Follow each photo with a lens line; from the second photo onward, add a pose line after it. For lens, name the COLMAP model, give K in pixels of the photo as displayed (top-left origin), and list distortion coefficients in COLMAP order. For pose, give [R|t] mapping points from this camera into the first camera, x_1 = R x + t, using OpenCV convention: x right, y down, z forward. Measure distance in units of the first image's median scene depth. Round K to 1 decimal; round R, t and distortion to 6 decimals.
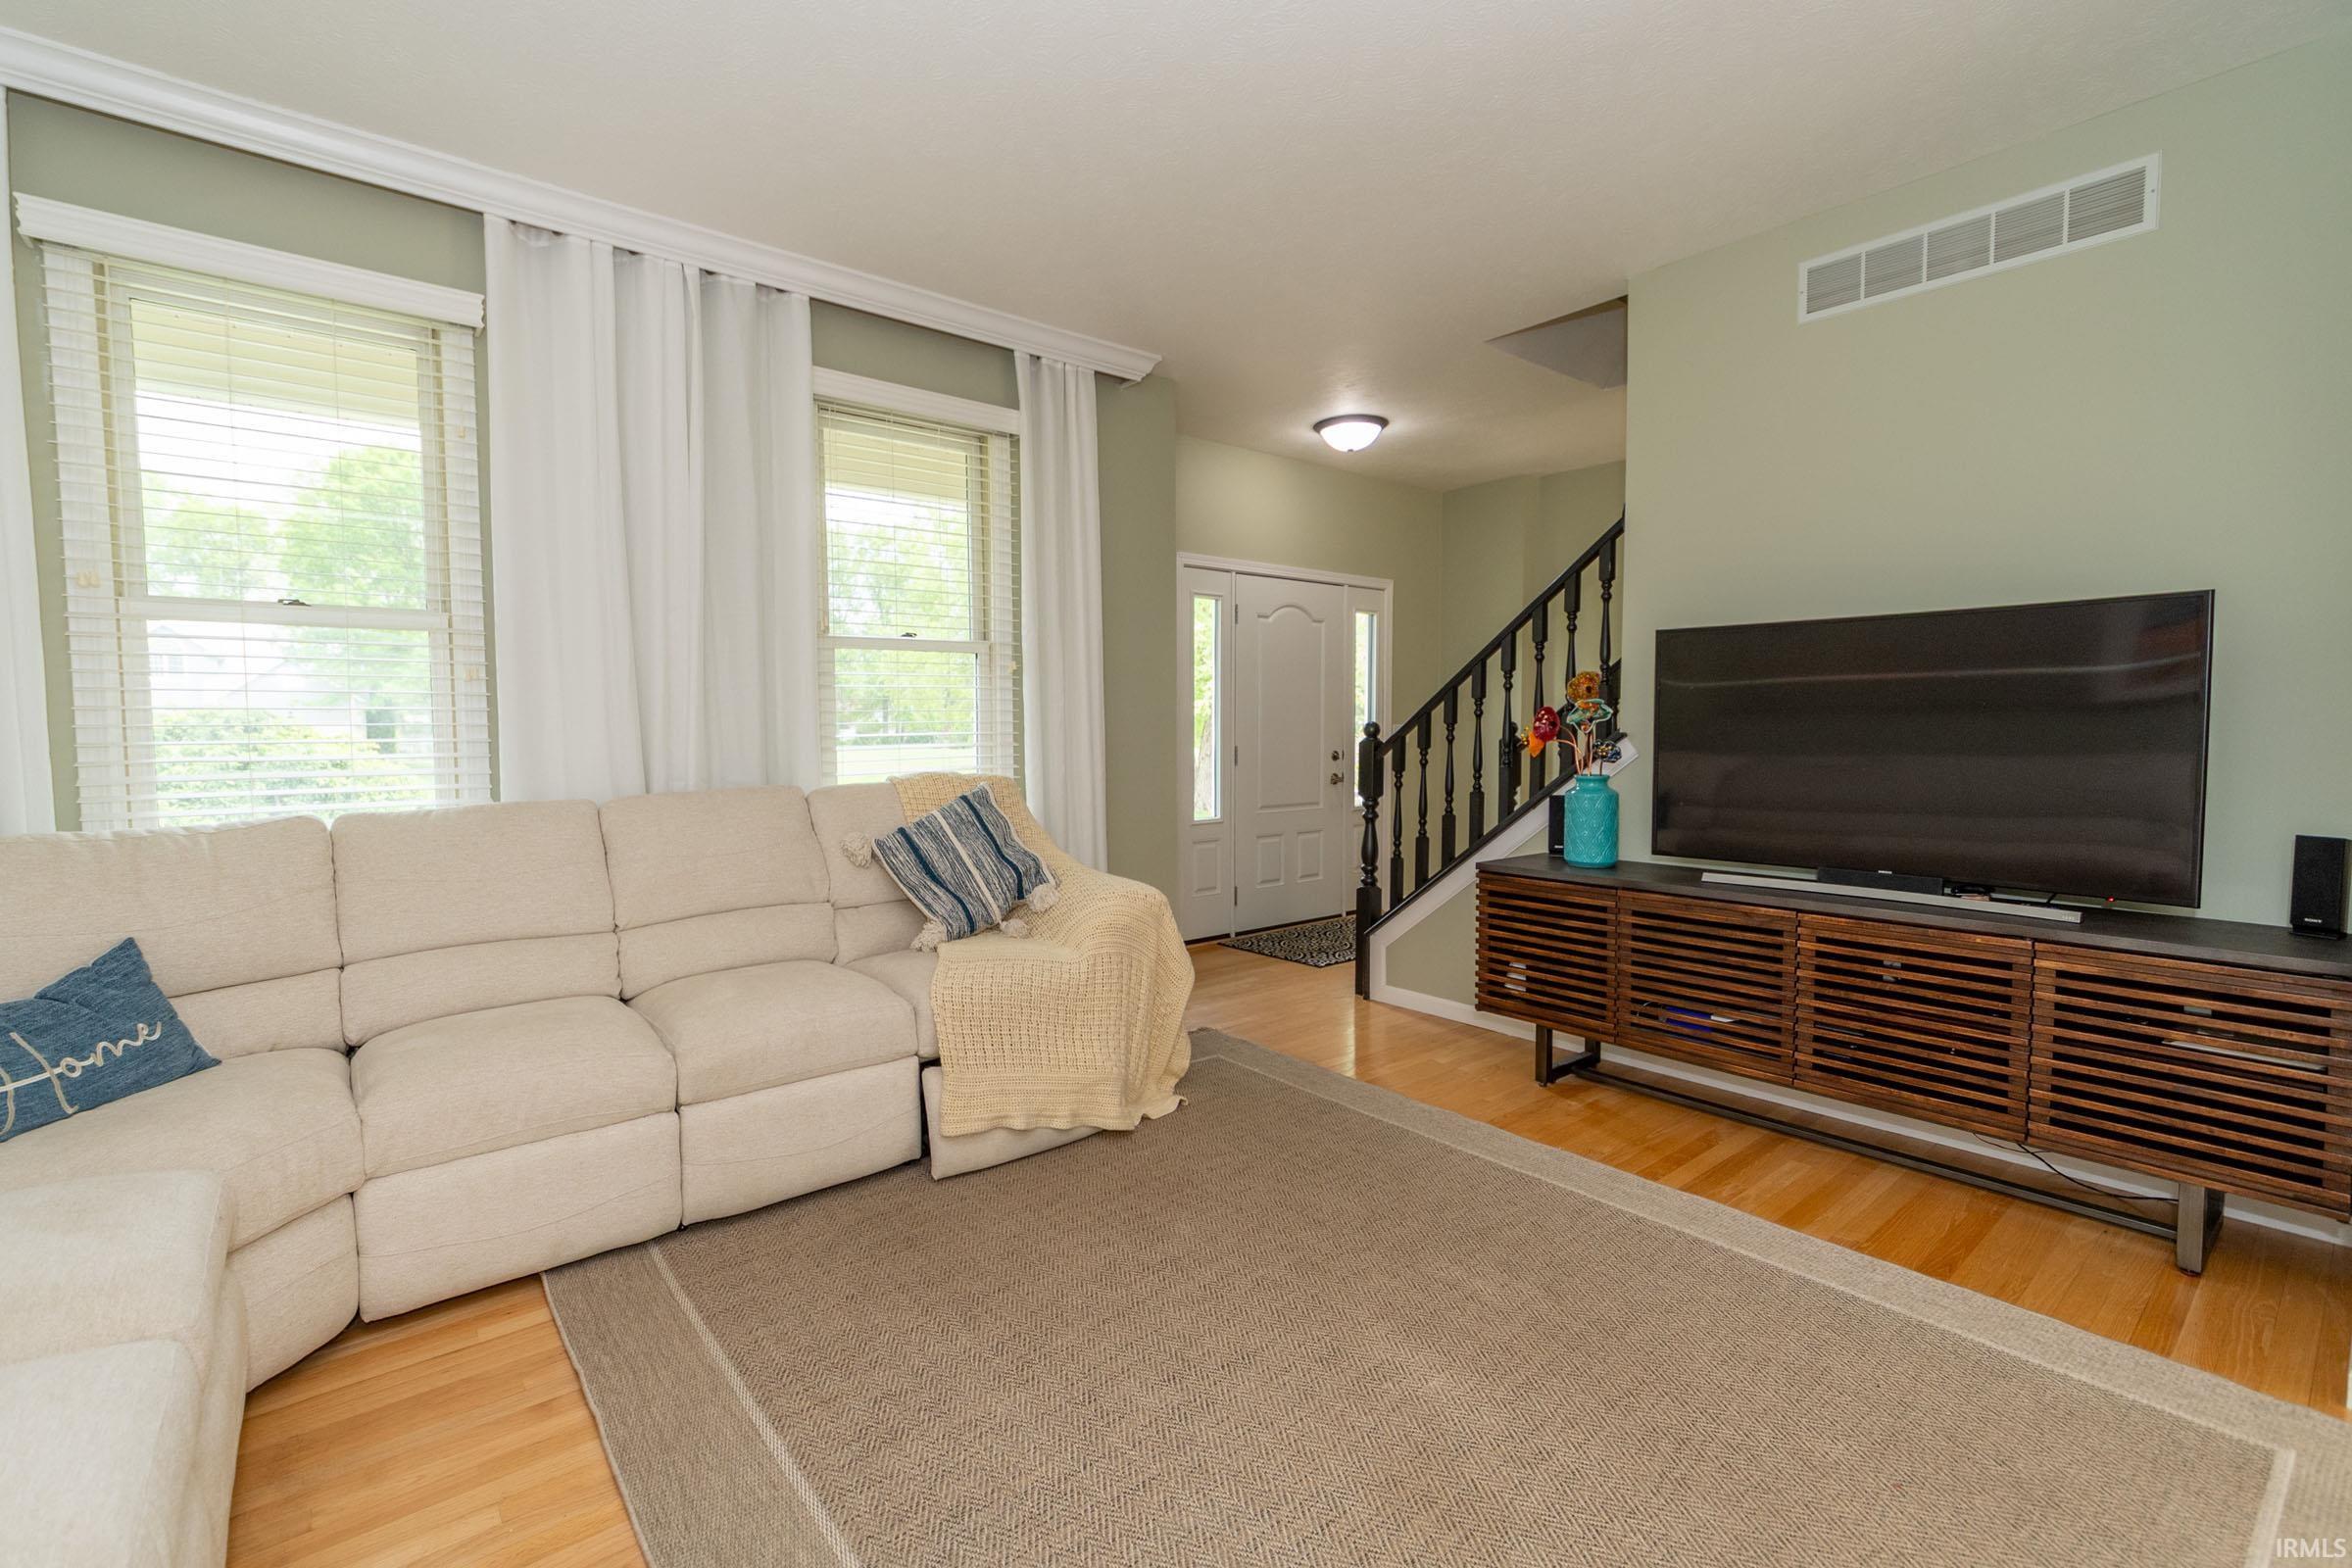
lens RADIAL K [[1037.9, 0, 1170.6], [0, 1037.9, 777.7], [0, 0, 1]] dist [0.000001, 0.000591]
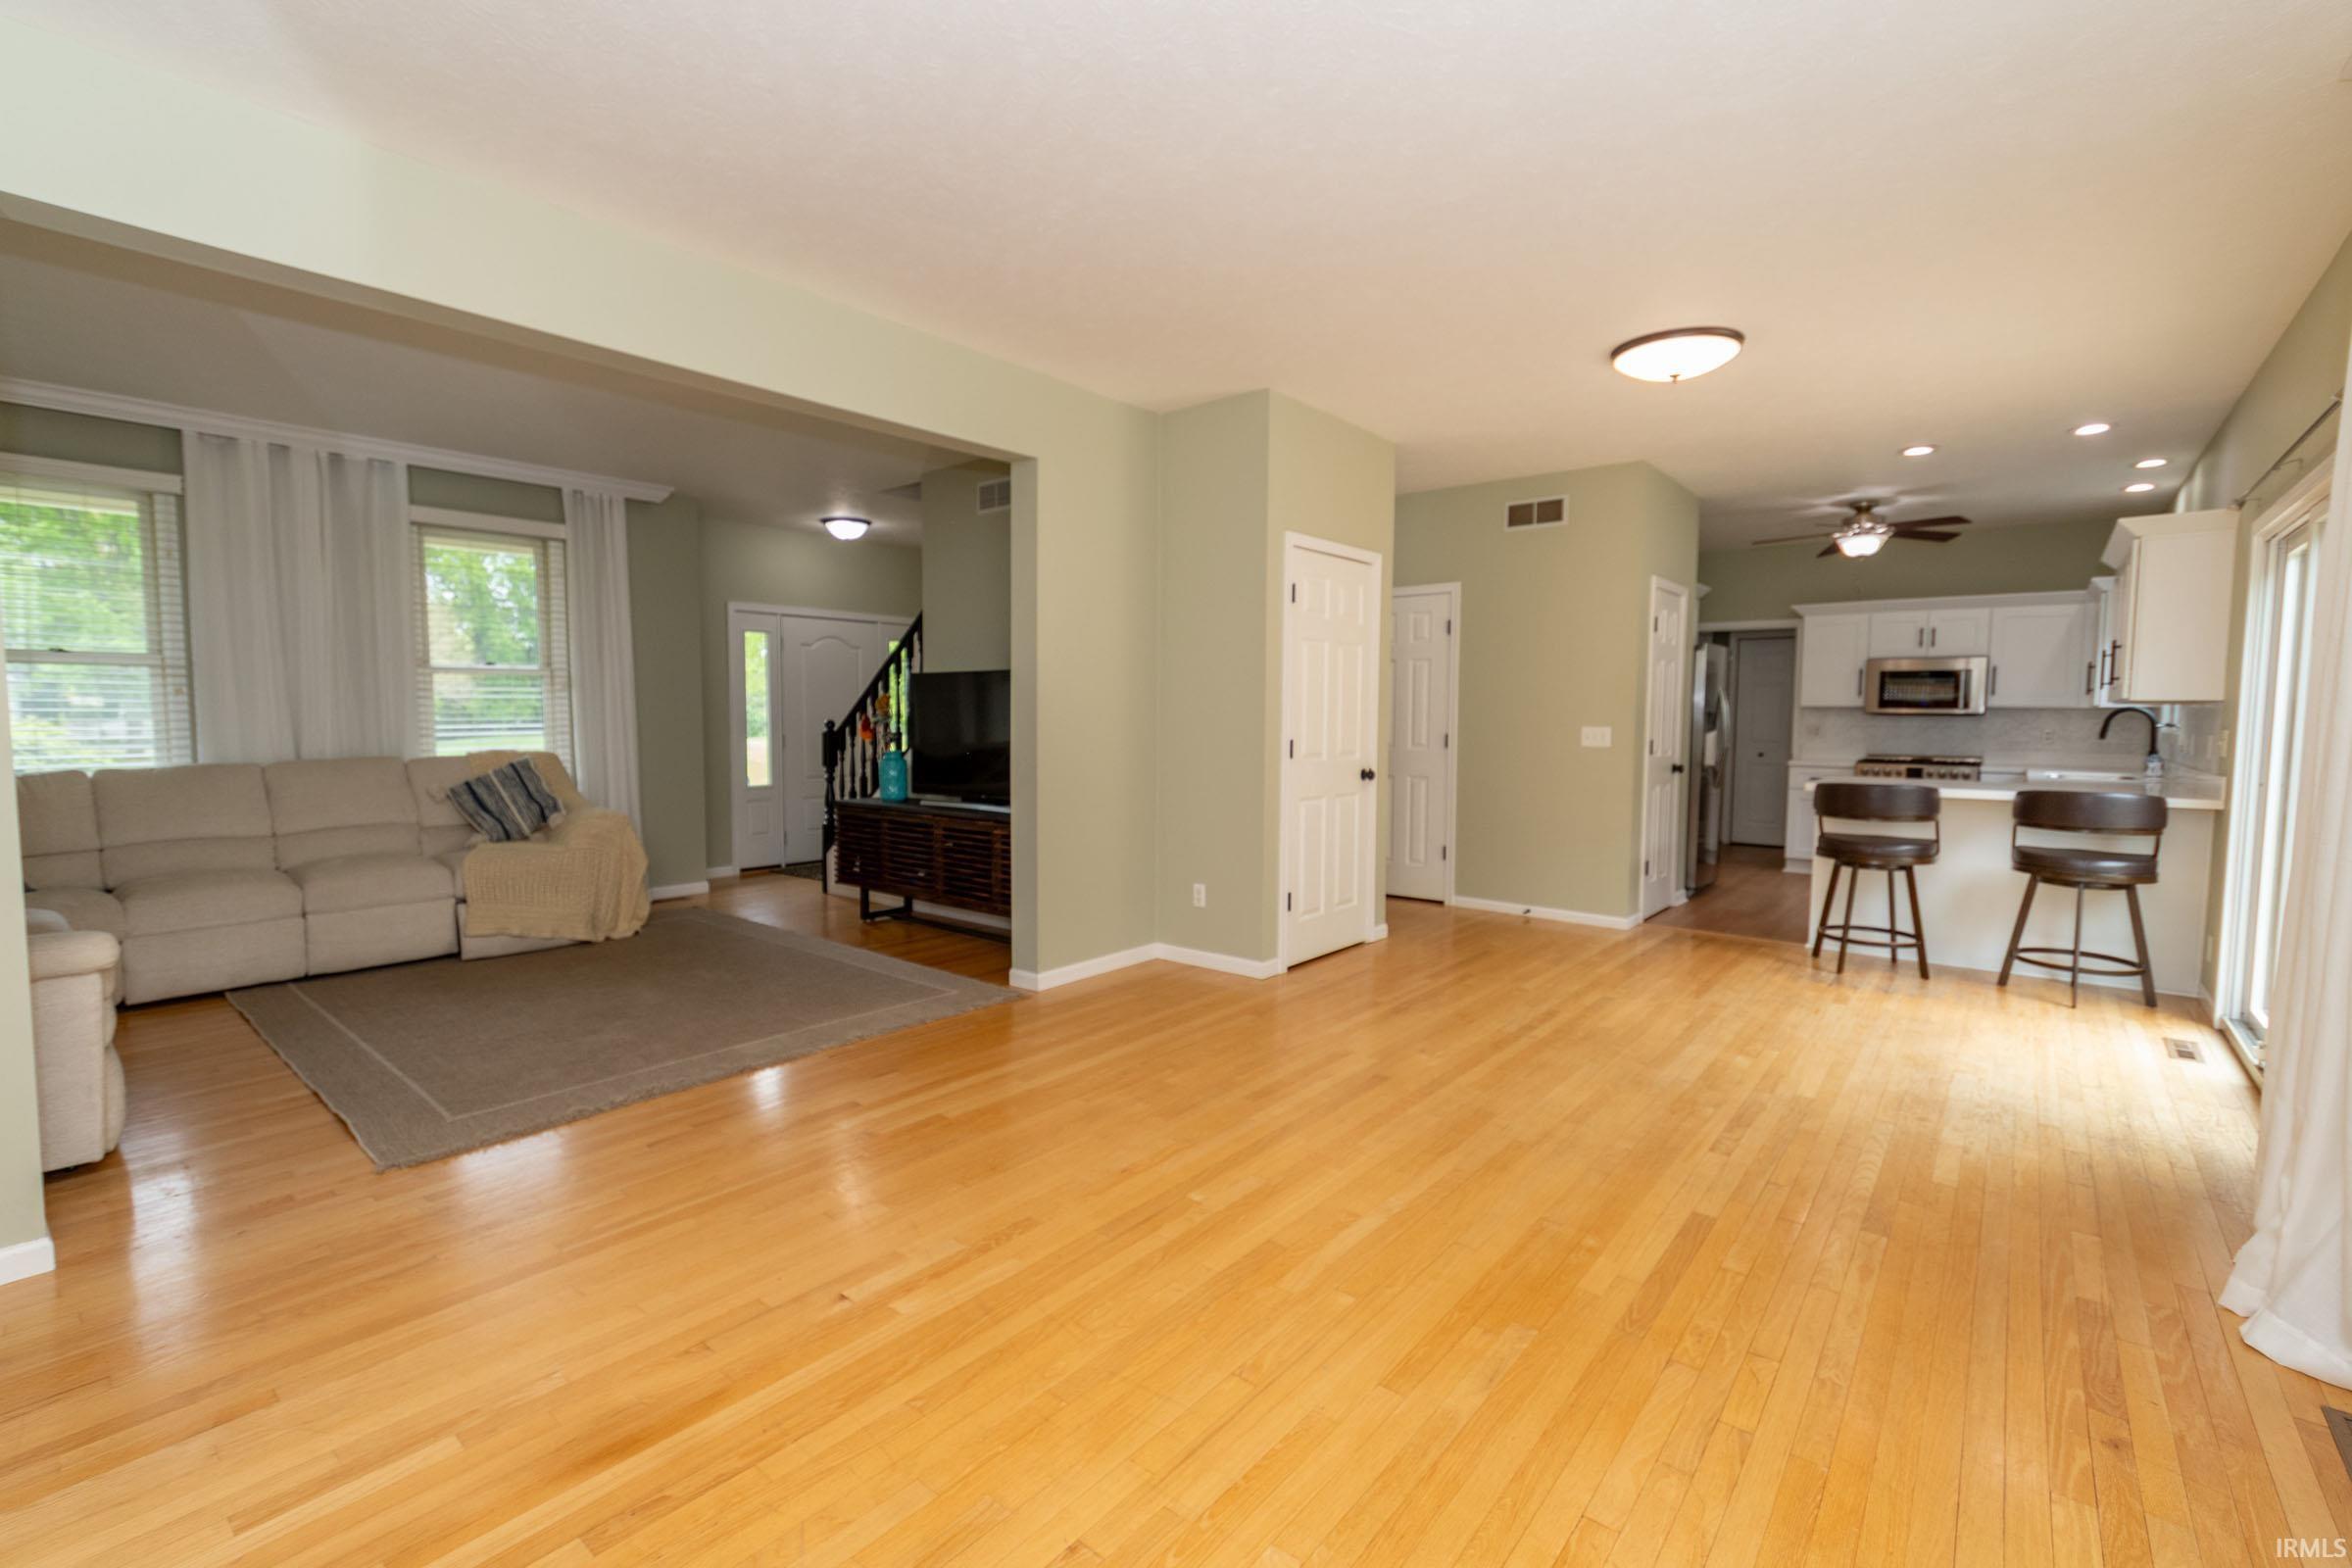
lens RADIAL K [[1037.9, 0, 1179.6], [0, 1037.9, 781.2], [0, 0, 1]] dist [0.000001, 0.000591]
pose [[0.983113, -0.005588, 0.182915, 0.601837], [0.003484, 0.999924, 0.011826, 0.032934], [-0.182967, -0.010989, 0.983058, -0.932331]]
